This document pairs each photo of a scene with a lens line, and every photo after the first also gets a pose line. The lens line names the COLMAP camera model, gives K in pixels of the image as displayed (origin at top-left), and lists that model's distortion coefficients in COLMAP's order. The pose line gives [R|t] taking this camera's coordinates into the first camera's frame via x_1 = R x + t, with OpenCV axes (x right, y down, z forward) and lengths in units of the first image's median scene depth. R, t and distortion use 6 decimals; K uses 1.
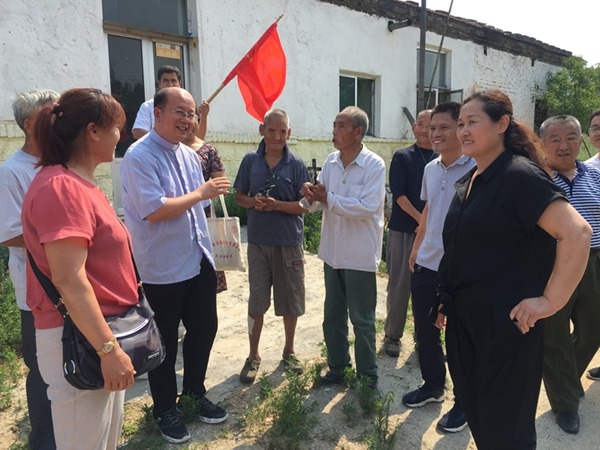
lens RADIAL K [[509.3, 0, 300.0], [0, 509.3, 225.0], [0, 0, 1]] dist [0.032315, -0.009378]
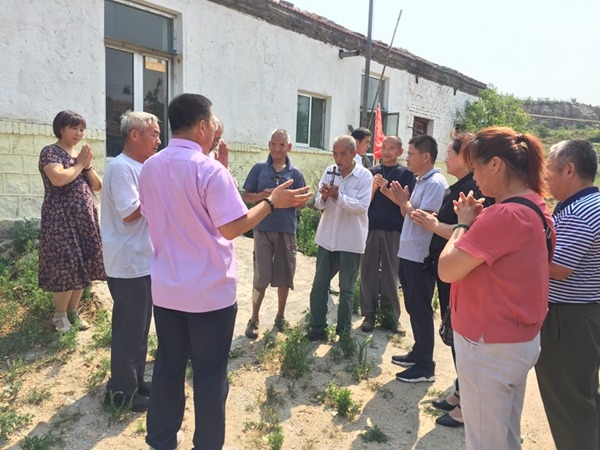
lens RADIAL K [[509.3, 0, 300.0], [0, 509.3, 225.0], [0, 0, 1]] dist [0.032315, -0.009378]
pose [[0.988468, 0.036176, 0.147048, -0.071123], [-0.034319, 0.999296, -0.015150, 0.014136], [-0.147492, 0.009929, 0.989013, -0.115952]]
